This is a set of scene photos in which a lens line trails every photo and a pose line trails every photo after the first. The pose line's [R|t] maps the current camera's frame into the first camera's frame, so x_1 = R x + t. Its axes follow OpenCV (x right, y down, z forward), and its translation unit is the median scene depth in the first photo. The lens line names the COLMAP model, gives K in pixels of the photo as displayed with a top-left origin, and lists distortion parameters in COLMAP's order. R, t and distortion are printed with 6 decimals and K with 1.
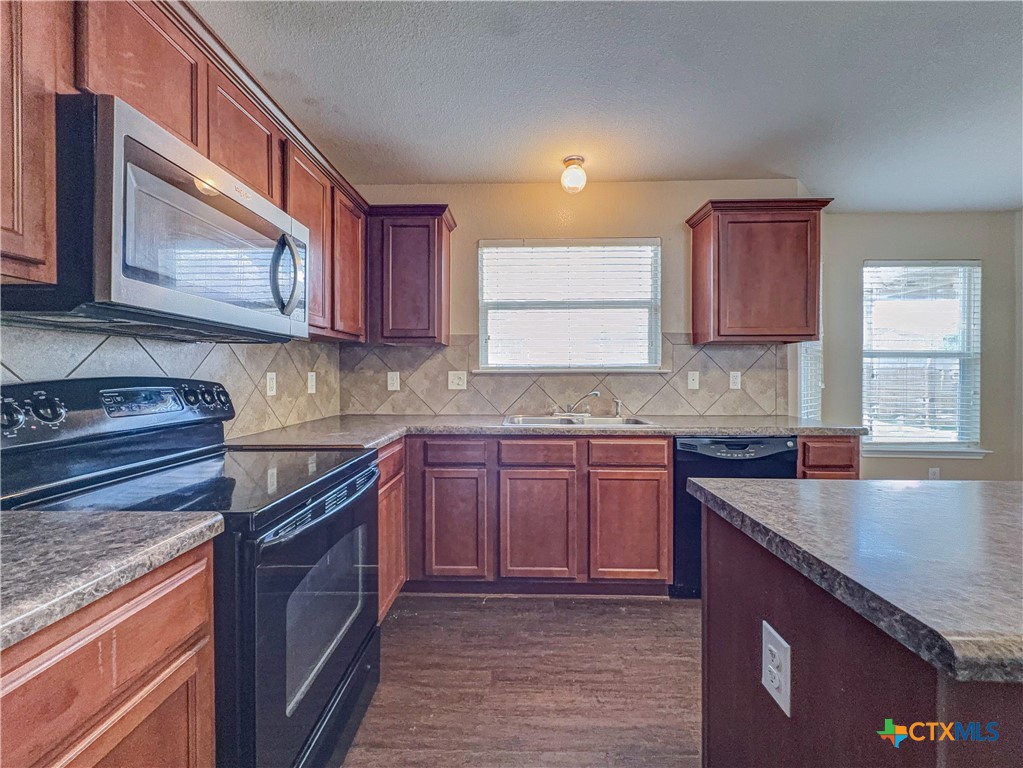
lens RADIAL K [[416.7, 0, 506.0], [0, 416.7, 377.0], [0, 0, 1]] dist [-0.000647, 0.000020]
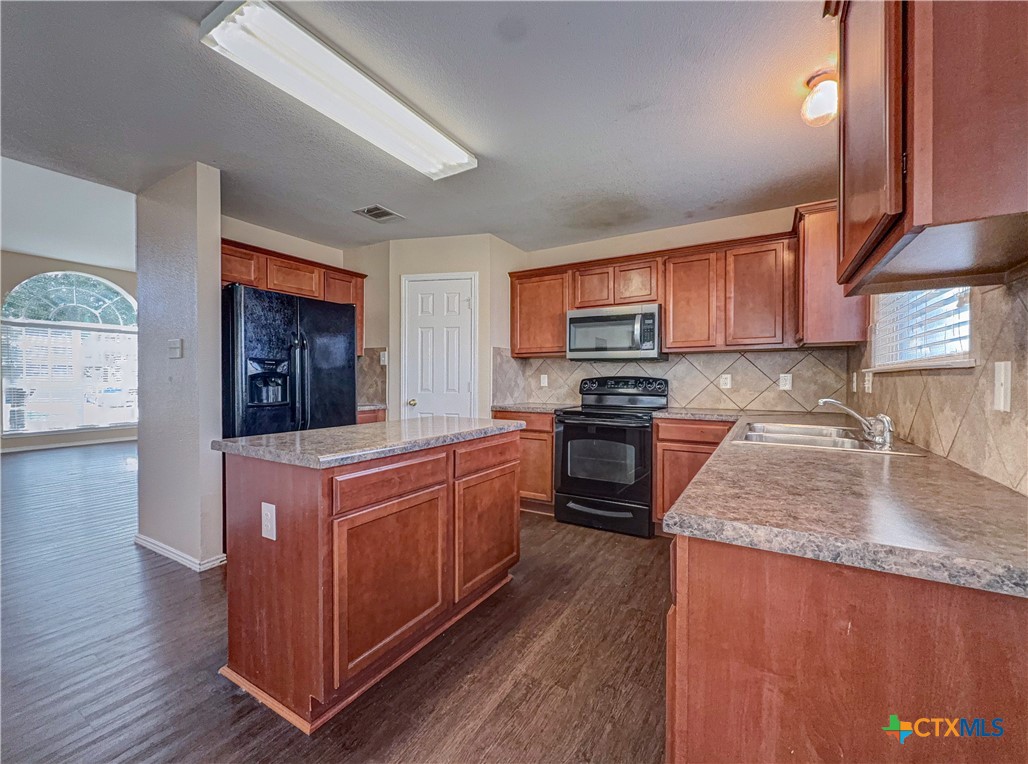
lens RADIAL K [[412.3, 0, 516.5], [0, 412.3, 380.3], [0, 0, 1]] dist [0.001523, -0.000102]
pose [[-0.471068, 0.004514, -0.882086, 0.954873], [-0.008311, 0.999920, 0.009555, 0.002965], [0.882058, 0.011832, -0.470992, 0.789986]]
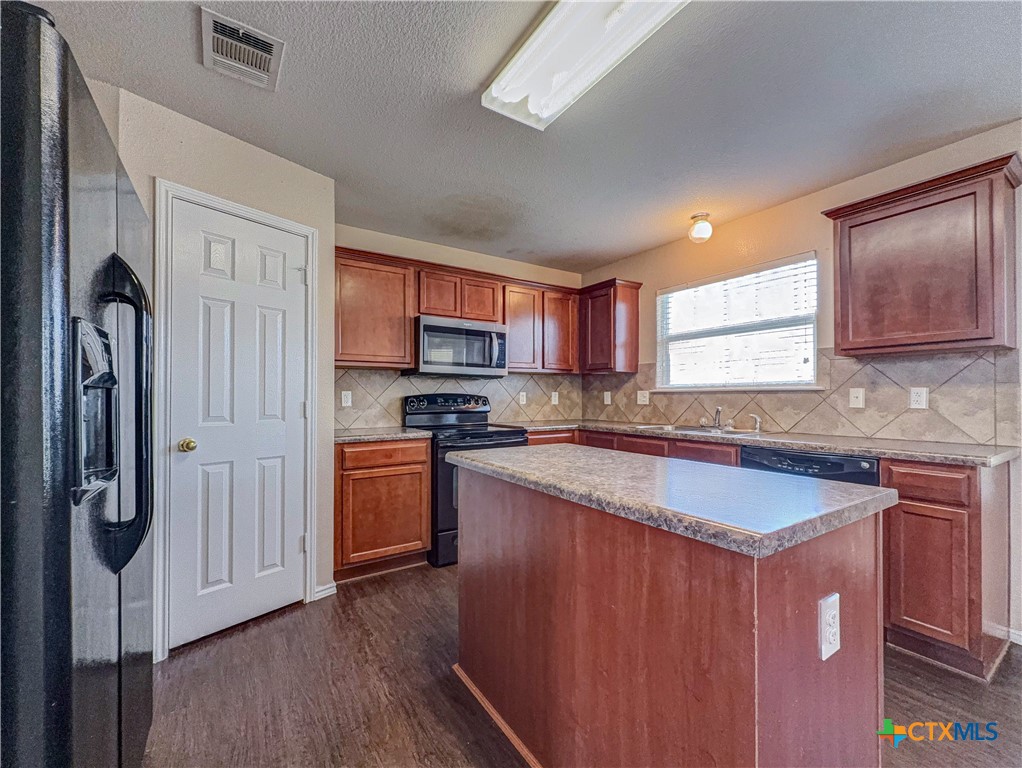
lens RADIAL K [[417.0, 0, 504.5], [0, 417.0, 385.5], [0, 0, 1]] dist [0.000104, 0.000270]
pose [[0.568121, -0.020807, -0.822682, 0.762133], [-0.006616, 0.999533, -0.029849, 0.012770], [0.822919, 0.022401, 0.567718, -0.140356]]
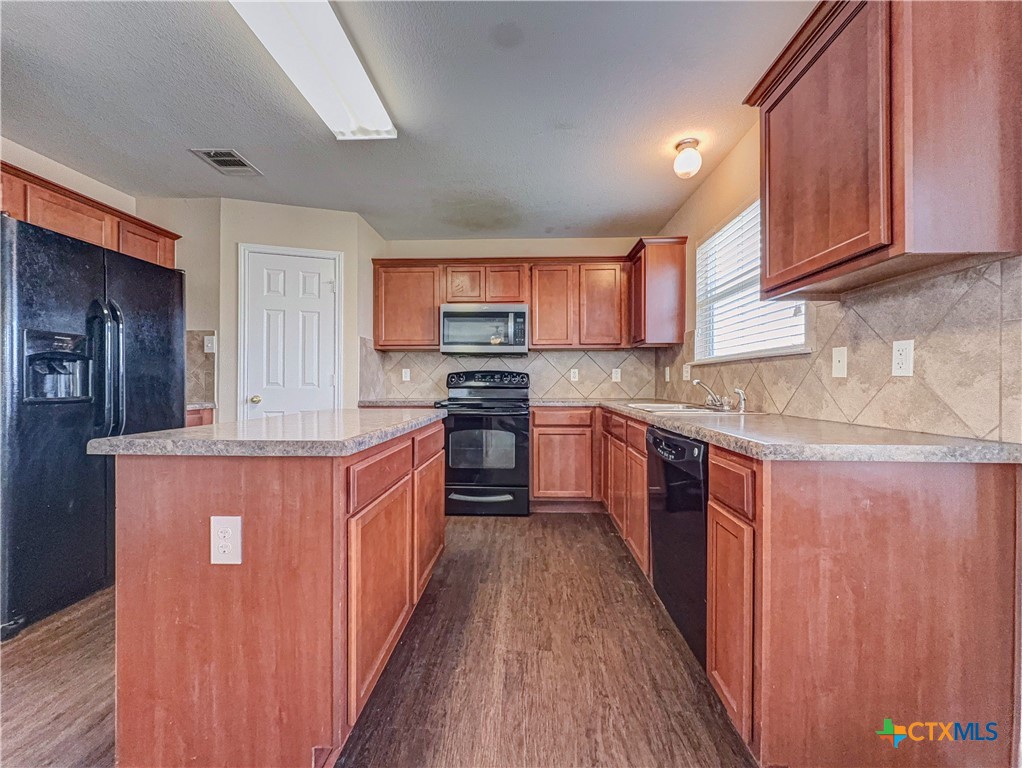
lens RADIAL K [[408.5, 0, 506.5], [0, 408.5, 378.1], [0, 0, 1]] dist [0.000175, -0.000005]
pose [[-0.005362, -0.009008, -0.999945, 1.023993], [-0.009456, 0.999915, -0.008957, 0.039151], [0.999941, 0.009407, -0.005446, 0.529207]]
